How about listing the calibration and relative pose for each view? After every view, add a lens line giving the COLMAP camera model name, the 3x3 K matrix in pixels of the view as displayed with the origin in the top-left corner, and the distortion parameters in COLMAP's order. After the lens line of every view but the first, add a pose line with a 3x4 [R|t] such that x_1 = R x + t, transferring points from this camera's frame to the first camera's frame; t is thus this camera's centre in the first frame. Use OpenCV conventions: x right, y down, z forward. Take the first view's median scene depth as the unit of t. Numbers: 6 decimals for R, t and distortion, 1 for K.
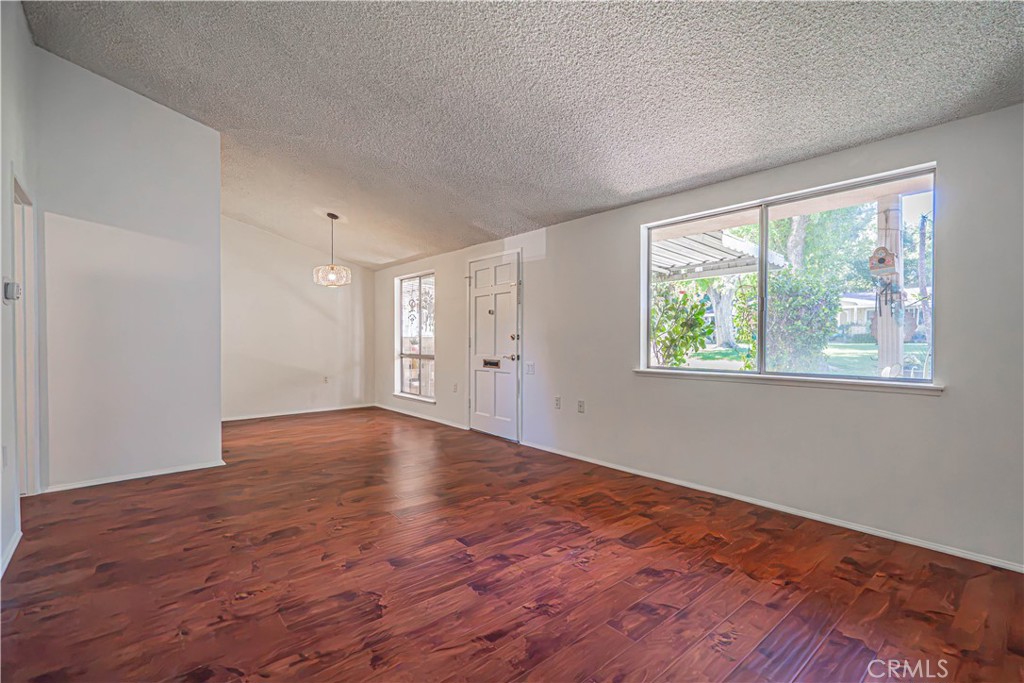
lens RADIAL K [[459.2, 0, 514.0], [0, 459.2, 345.1], [0, 0, 1]] dist [-0.003701, 0.000695]
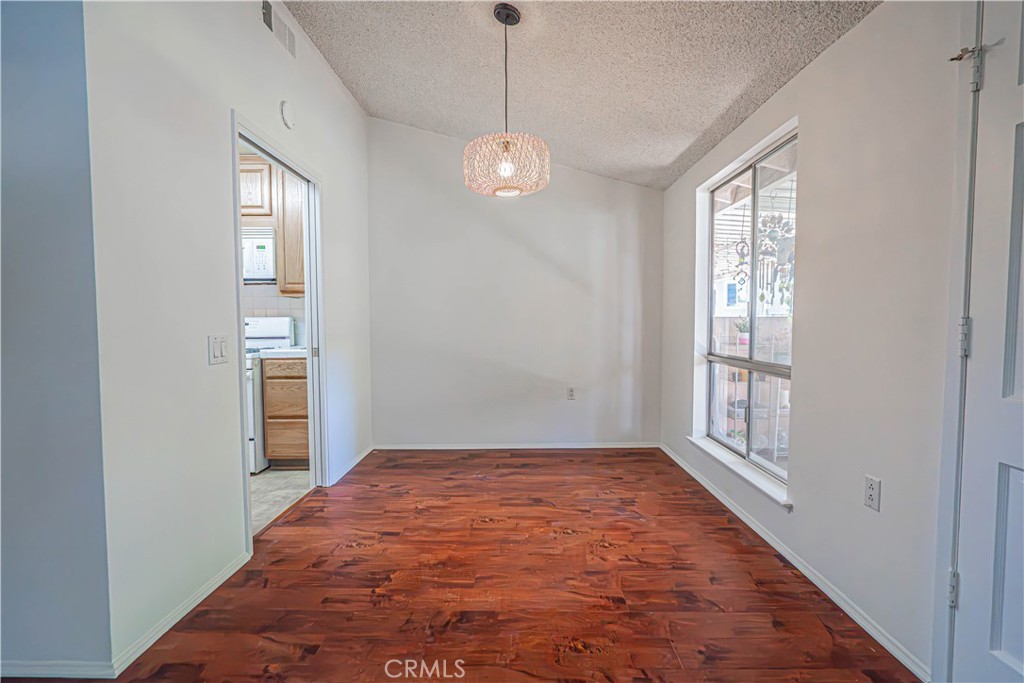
lens RADIAL K [[462.0, 0, 515.2], [0, 462.0, 345.4], [0, 0, 1]] dist [-0.006594, 0.001235]
pose [[0.756909, 0.029932, -0.652835, -0.216267], [-0.000470, 0.998975, 0.045256, -0.023024], [0.653521, -0.033948, 0.756147, 1.244432]]
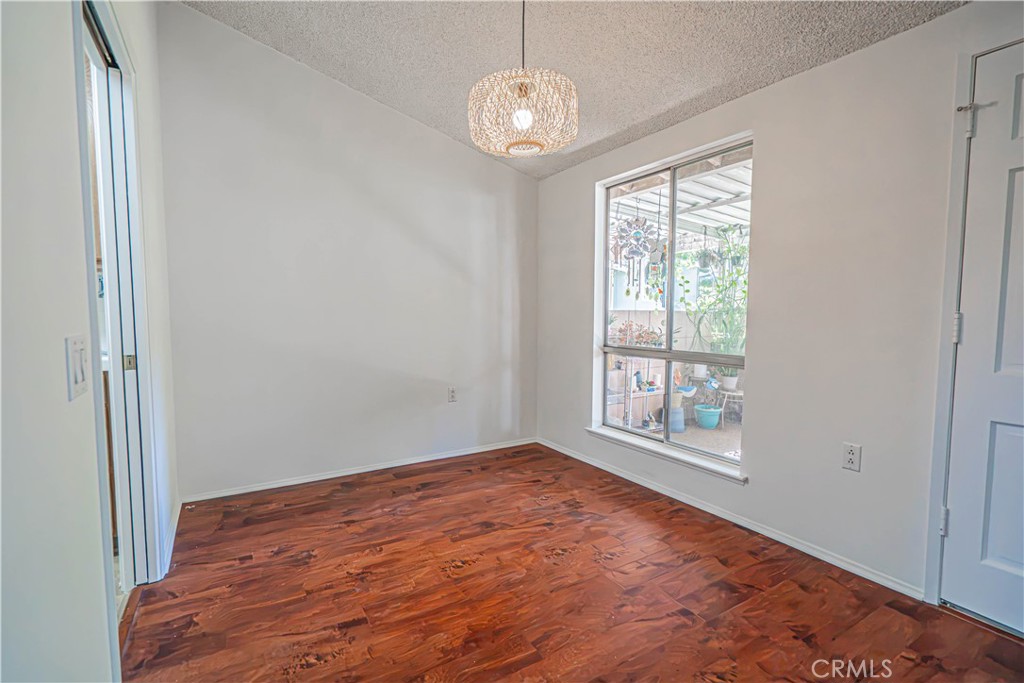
lens RADIAL K [[471.3, 0, 514.4], [0, 471.3, 347.1], [0, 0, 1]] dist [-0.002577, 0.000134]
pose [[0.988281, 0.013461, -0.152050, -0.626339], [-0.003974, 0.998035, 0.062529, -0.021626], [0.152593, -0.061192, 0.986393, 1.197389]]
